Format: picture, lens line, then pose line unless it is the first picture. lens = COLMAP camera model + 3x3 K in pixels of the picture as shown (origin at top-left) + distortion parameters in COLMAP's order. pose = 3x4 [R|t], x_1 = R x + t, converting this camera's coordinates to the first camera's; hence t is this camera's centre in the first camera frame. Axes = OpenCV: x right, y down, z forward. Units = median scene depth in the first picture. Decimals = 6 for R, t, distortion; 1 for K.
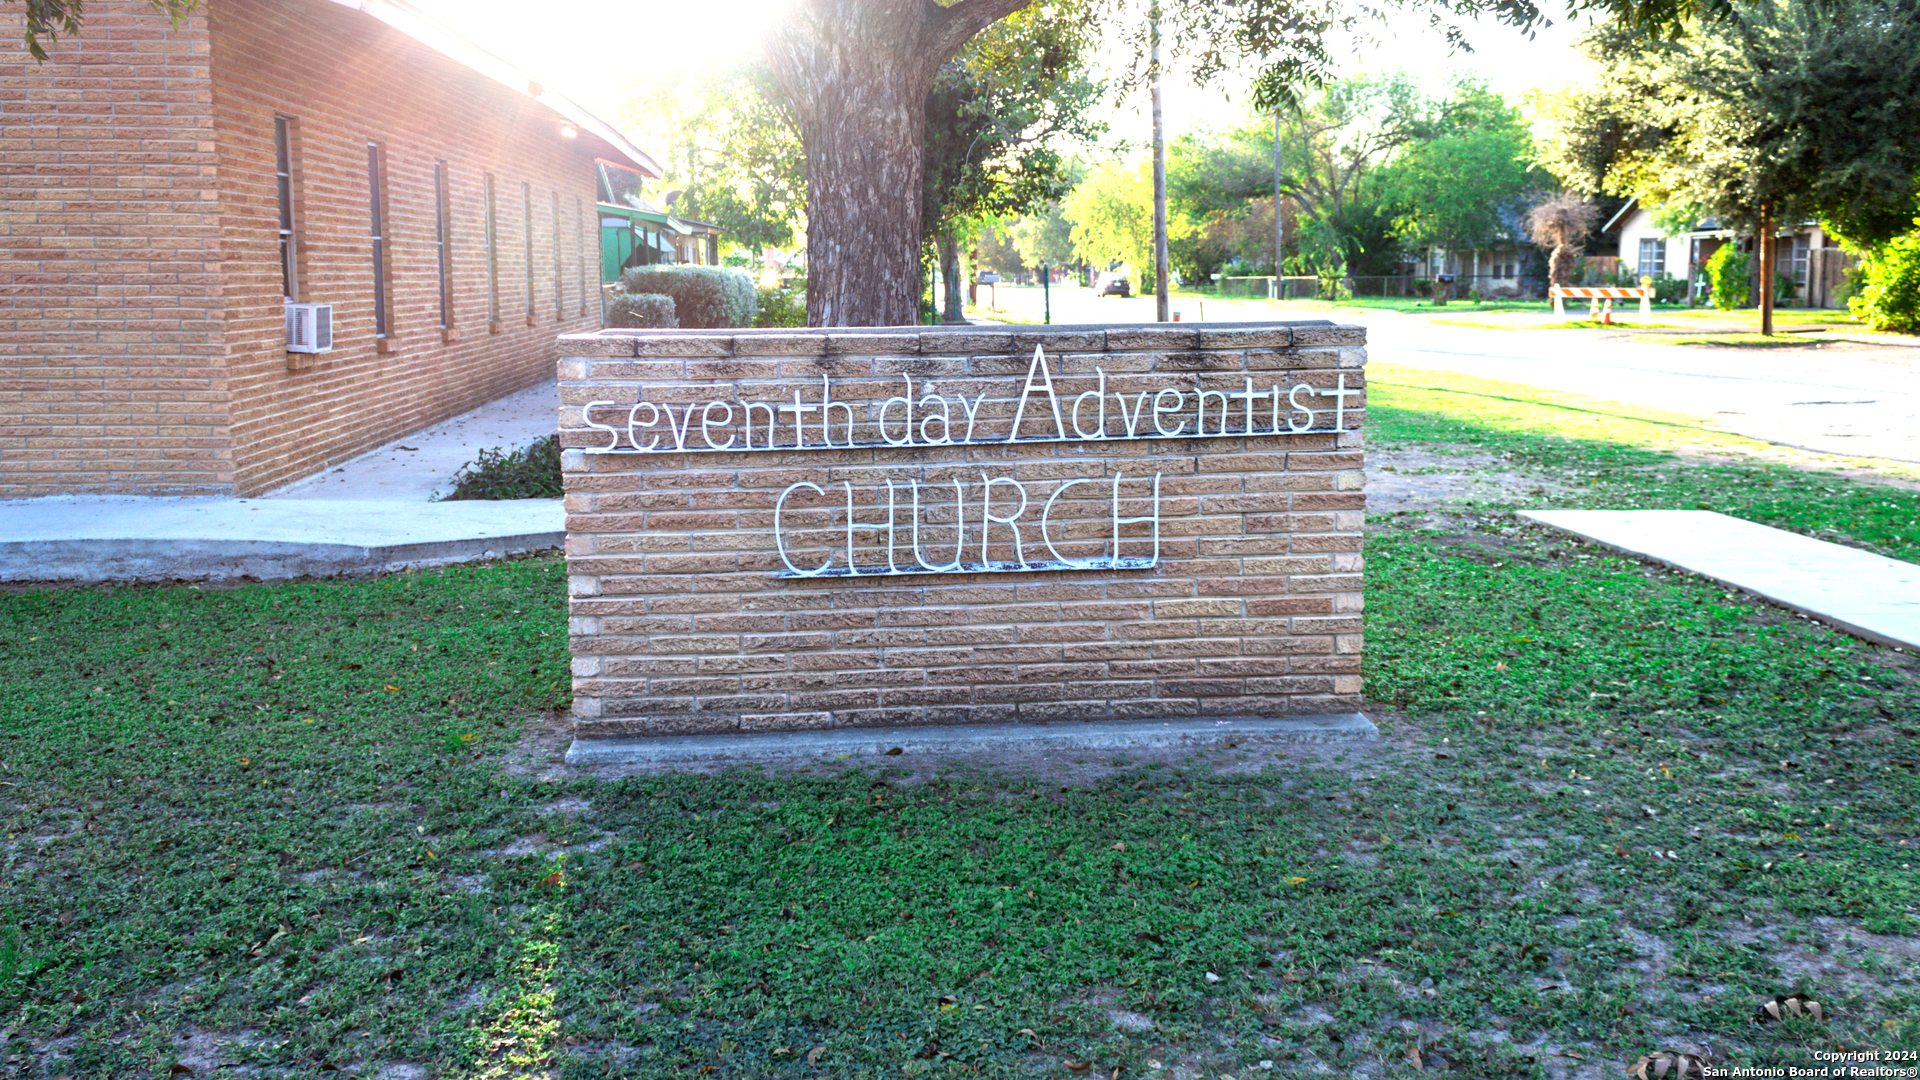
lens RADIAL K [[1857.1, 0, 944.5], [0, 1857.1, 546.2], [0, 0, 1]] dist [0.066464, -0.105120]
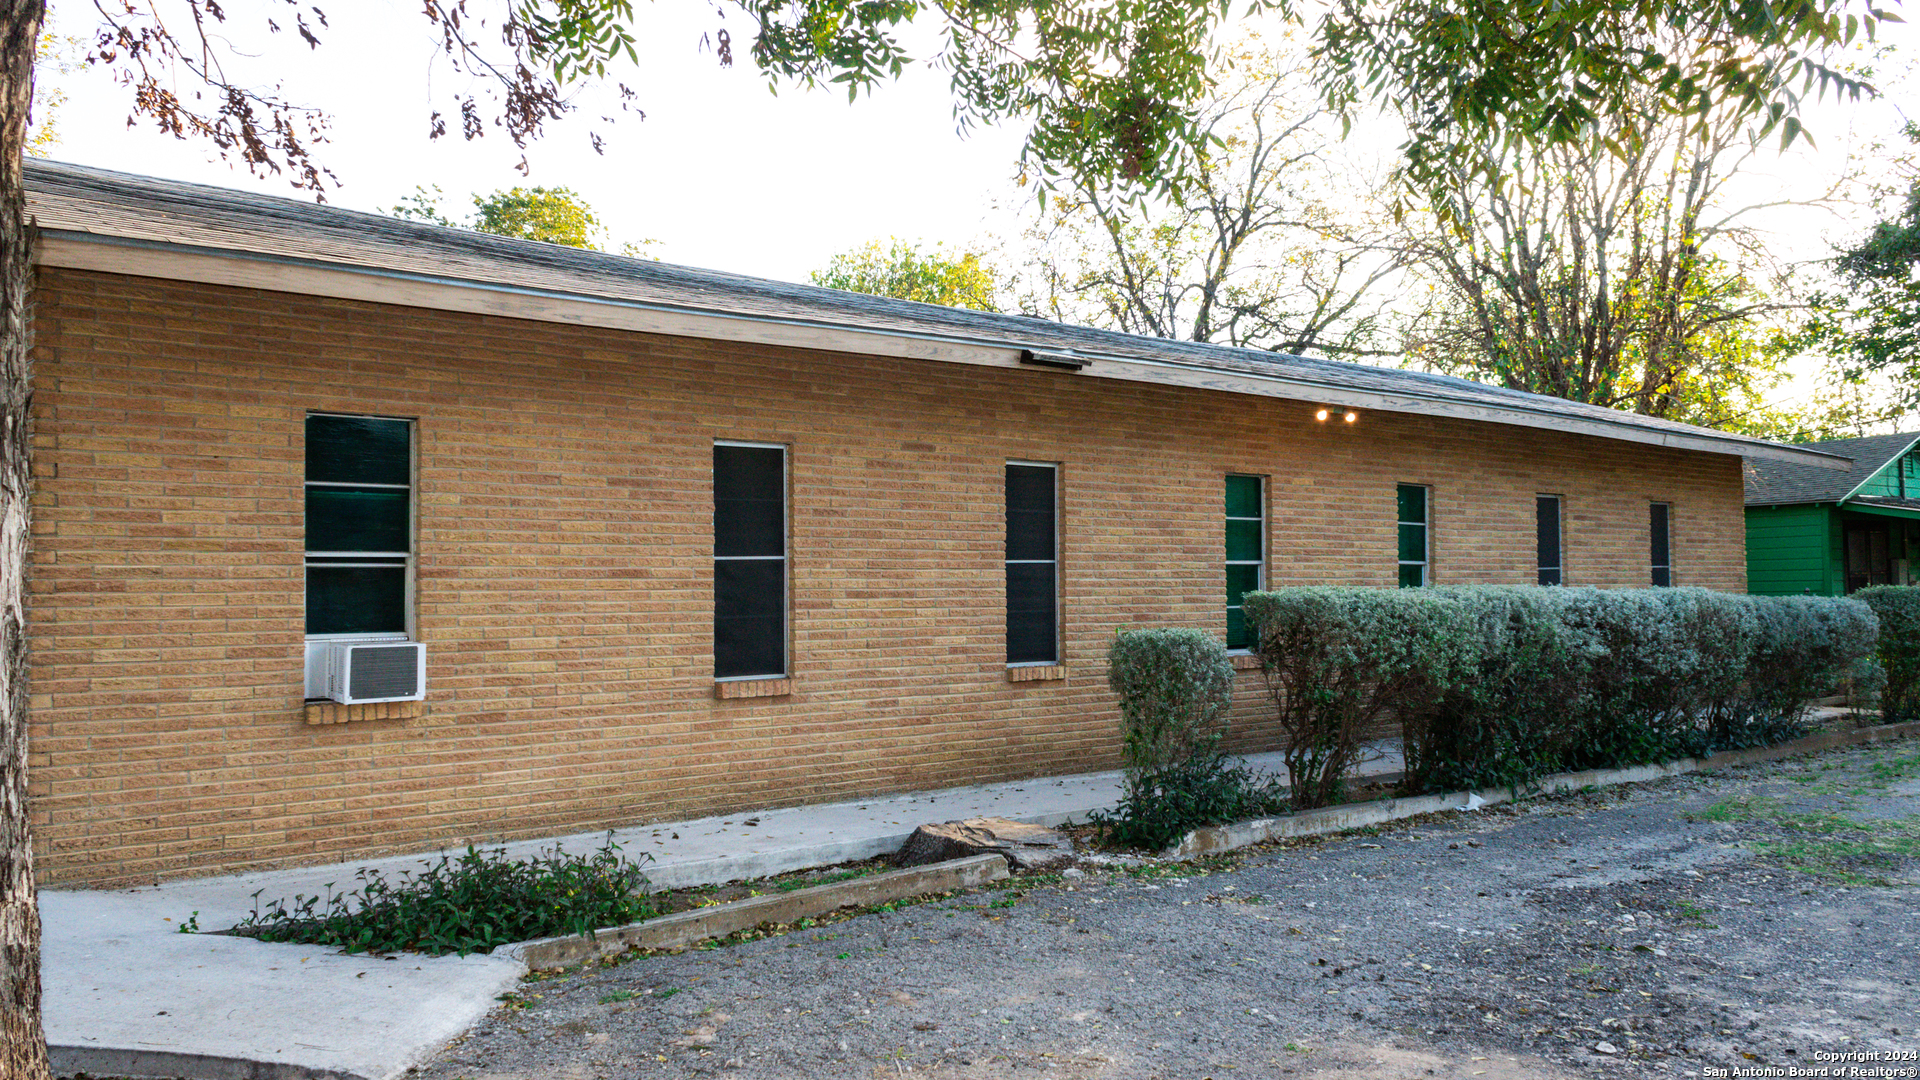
lens RADIAL K [[1548.0, 0, 950.7], [0, 1548.0, 541.8], [0, 0, 1]] dist [0.064659, -0.073283]
pose [[0.609533, -0.024286, -0.792389, 0.682064], [-0.111673, 0.986934, -0.116151, -0.247758], [0.784856, 0.159287, 0.598856, 1.597320]]
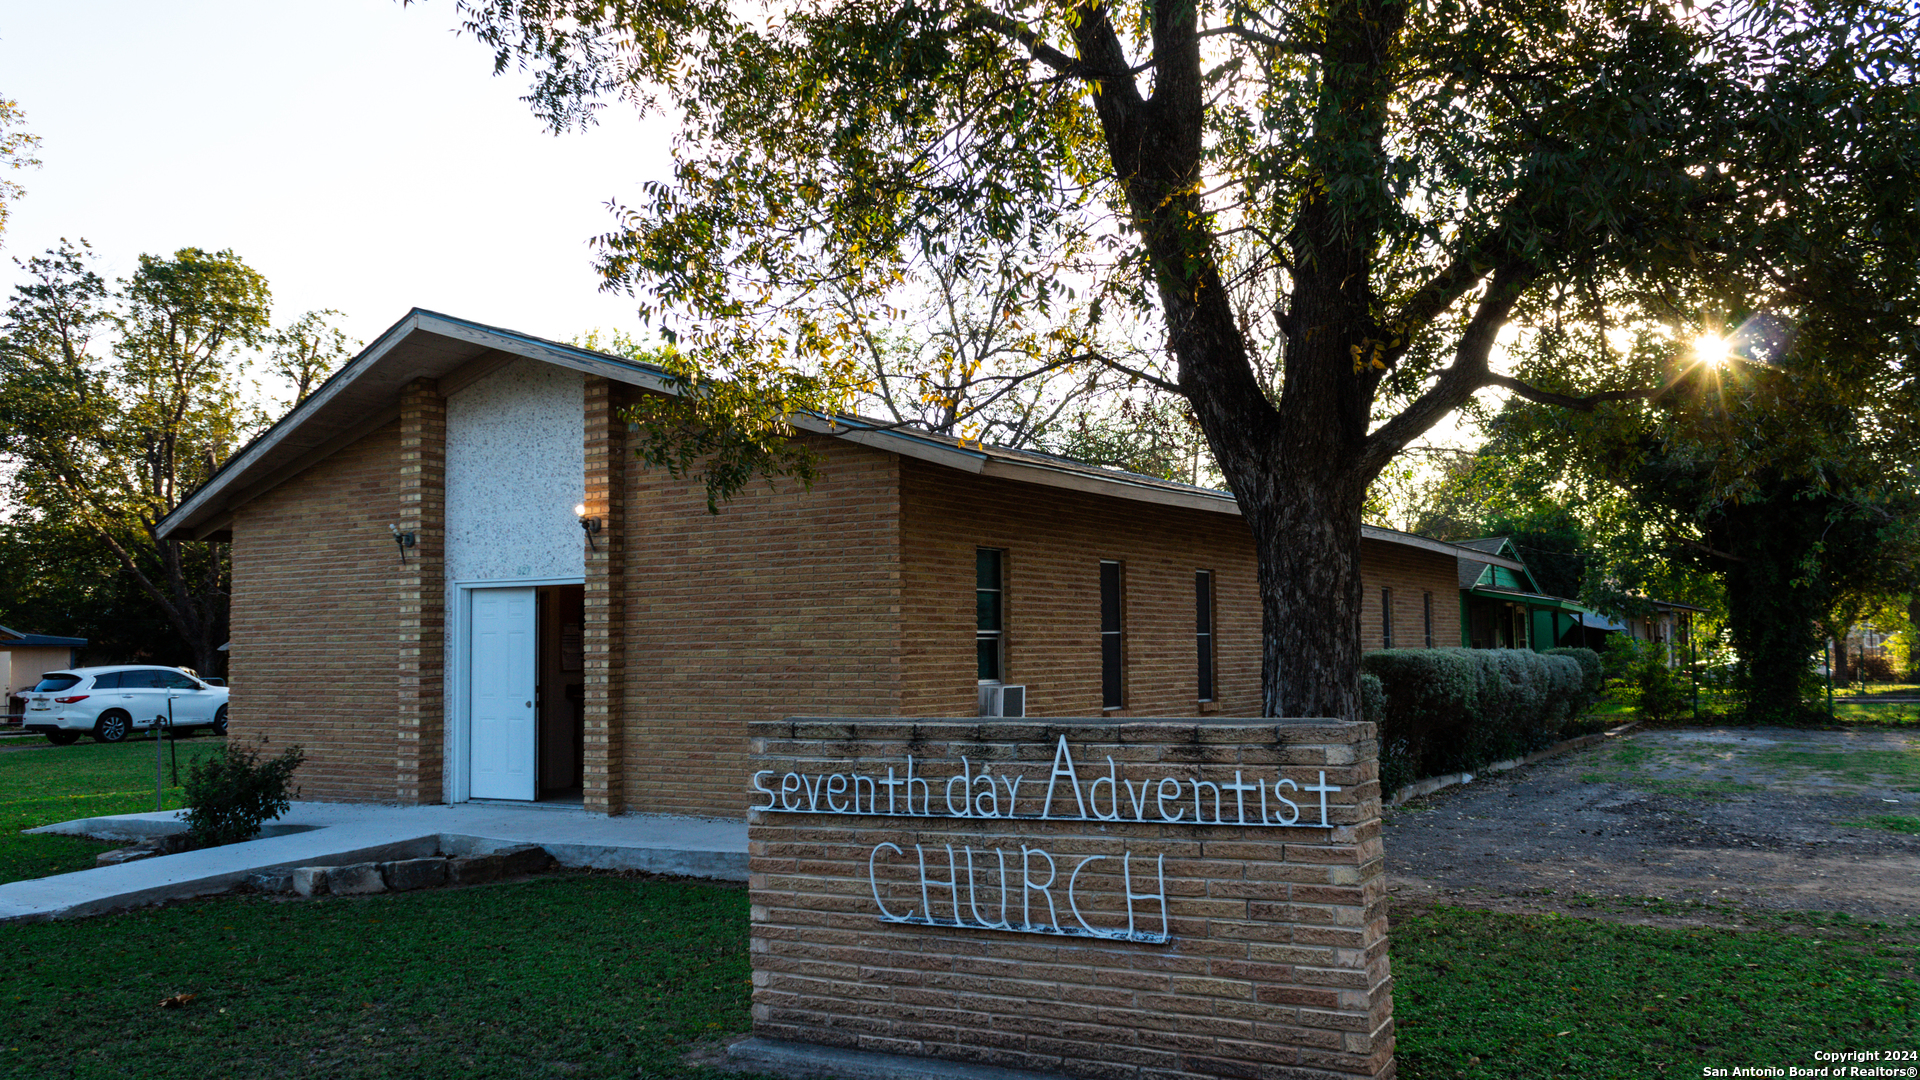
lens RADIAL K [[1548.0, 0, 950.7], [0, 1548.0, 541.8], [0, 0, 1]] dist [0.064659, -0.073283]
pose [[0.818701, -0.048110, -0.572201, 0.540346], [-0.073959, 0.979349, -0.188162, -0.037907], [0.569437, 0.196368, 0.798236, 0.155128]]
